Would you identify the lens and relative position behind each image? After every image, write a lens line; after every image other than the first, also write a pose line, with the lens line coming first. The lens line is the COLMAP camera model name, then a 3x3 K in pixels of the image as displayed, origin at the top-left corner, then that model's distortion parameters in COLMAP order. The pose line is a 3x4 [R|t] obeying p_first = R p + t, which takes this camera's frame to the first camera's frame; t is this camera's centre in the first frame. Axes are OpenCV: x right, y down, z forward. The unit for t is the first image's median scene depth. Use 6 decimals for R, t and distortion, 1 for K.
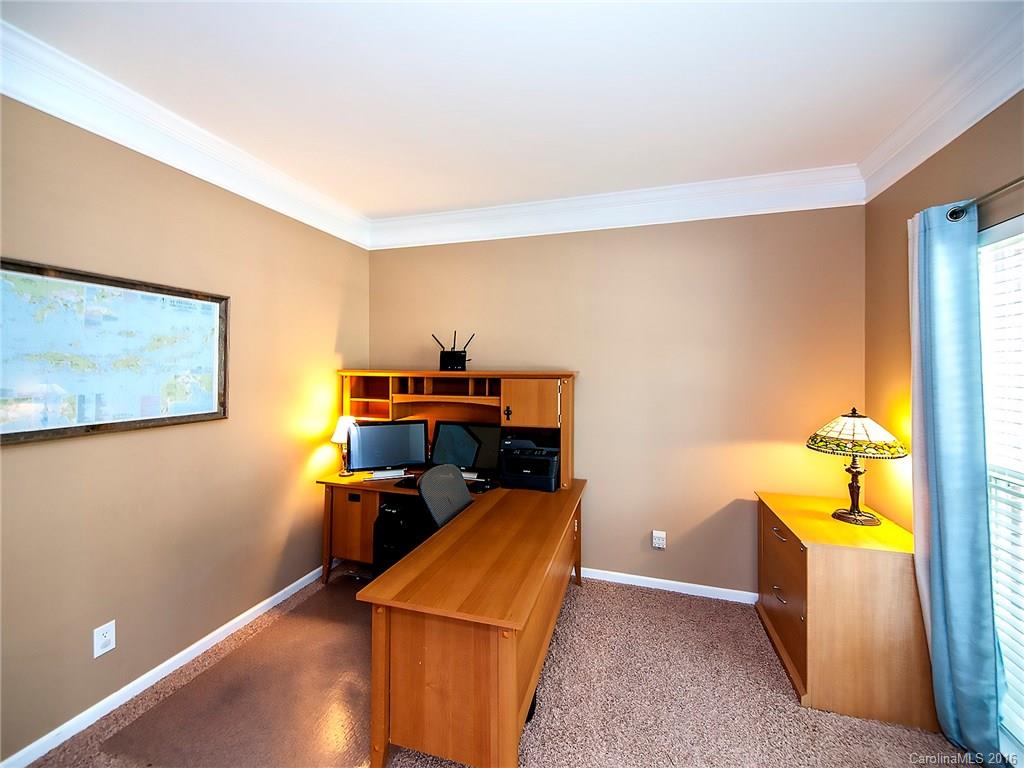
lens RADIAL K [[424.4, 0, 506.4], [0, 424.4, 366.7], [0, 0, 1]] dist [0.023462, -0.009347]
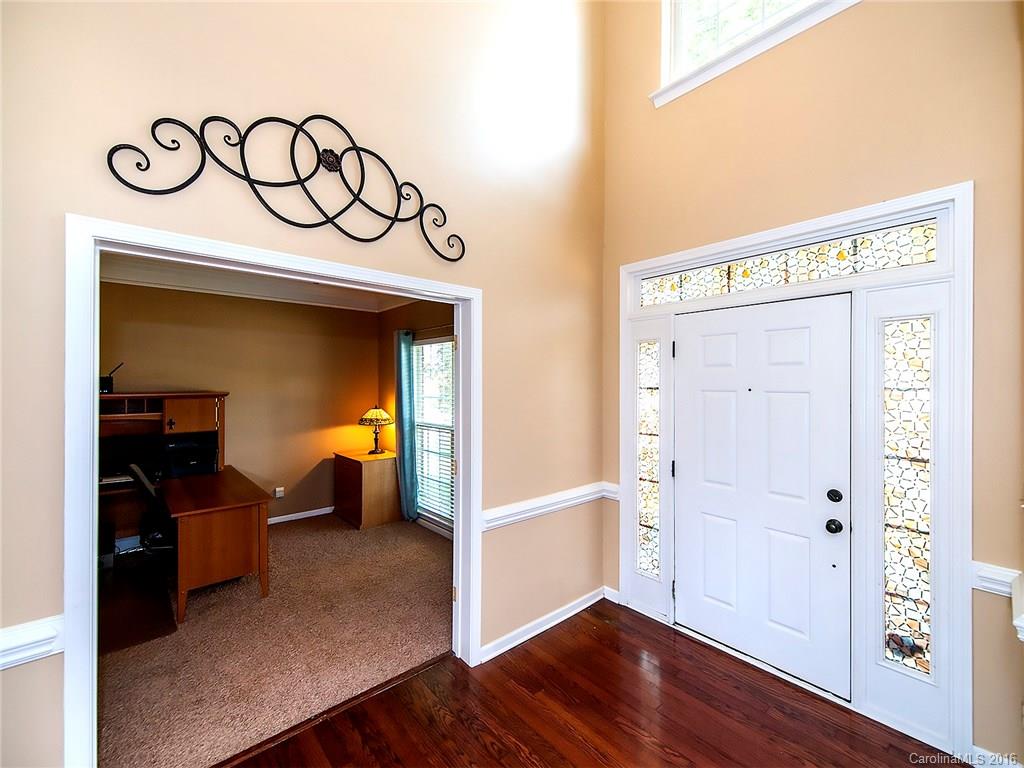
lens RADIAL K [[408.3, 0, 514.6], [0, 408.3, 381.1], [0, 0, 1]] dist [0.002382, 0.000099]
pose [[0.483683, 0.001031, 0.875243, -0.781538], [-0.001645, 0.999999, -0.000268, -0.035742], [-0.875242, -0.001310, 0.483684, -0.744910]]
